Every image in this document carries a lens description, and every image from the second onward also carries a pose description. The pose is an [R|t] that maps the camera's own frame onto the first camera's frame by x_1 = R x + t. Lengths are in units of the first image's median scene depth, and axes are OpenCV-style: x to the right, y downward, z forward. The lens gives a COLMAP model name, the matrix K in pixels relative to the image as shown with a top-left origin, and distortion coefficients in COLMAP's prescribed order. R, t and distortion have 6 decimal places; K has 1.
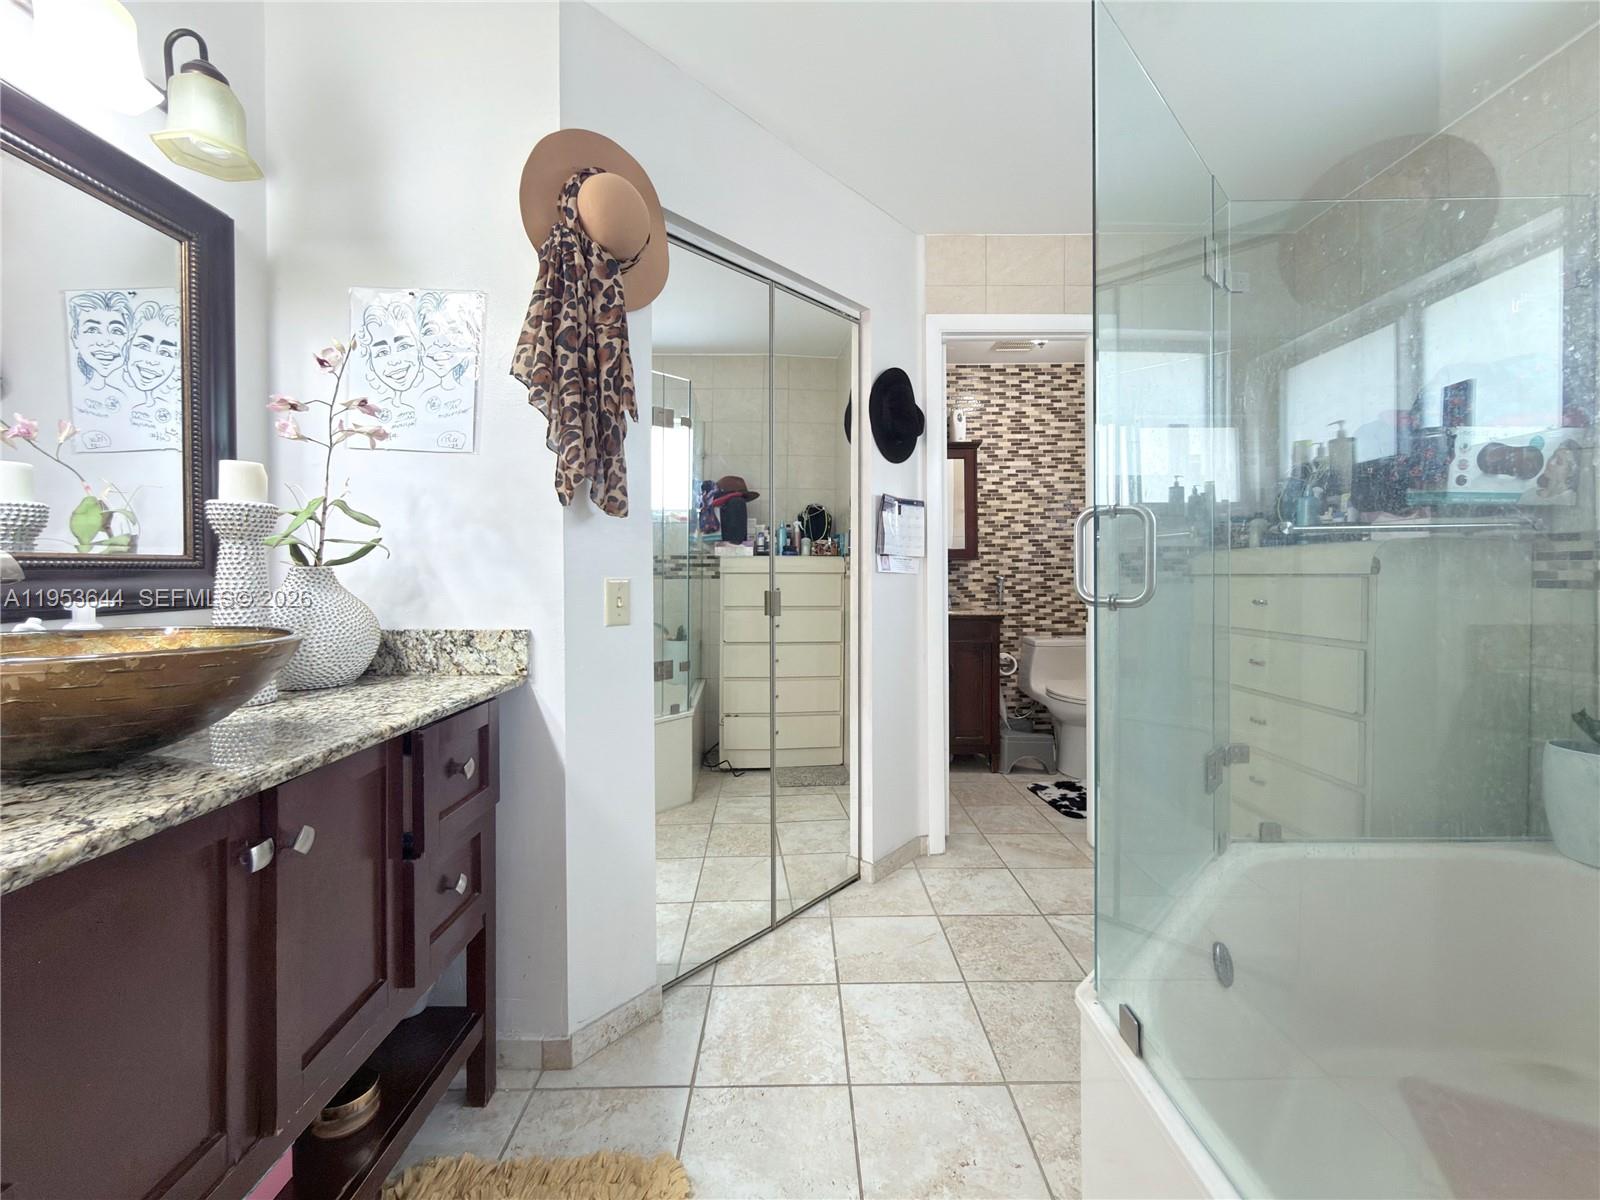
lens RADIAL K [[641.3, 0, 798.8], [0, 641.3, 578.2], [0, 0, 1]] dist [0.000565, -0.000291]
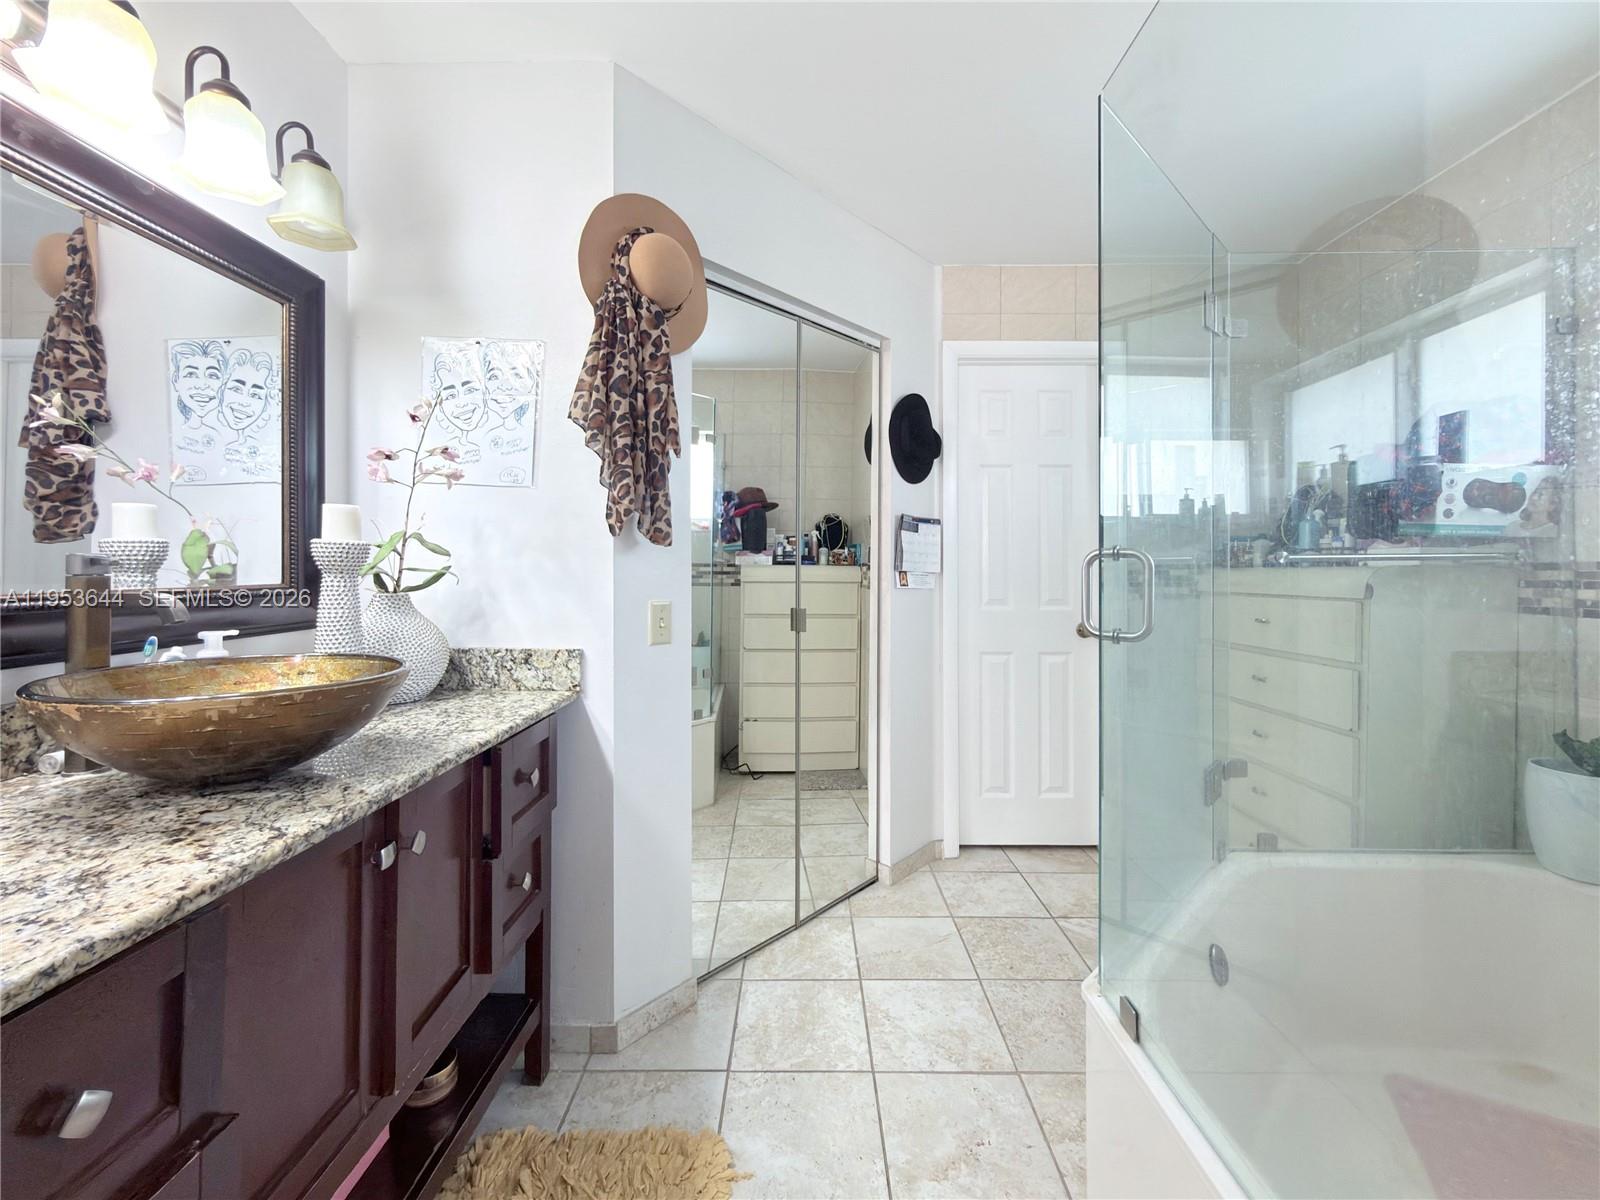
lens RADIAL K [[643.5, 0, 800.0], [0, 643.5, 570.6], [0, 0, 1]] dist [-0.000260, 0.000433]
pose [[0.999880, 0.005841, -0.014341, -0.032586], [-0.005969, 0.999942, -0.008944, -0.045598], [0.014288, 0.009028, 0.999857, -0.093752]]
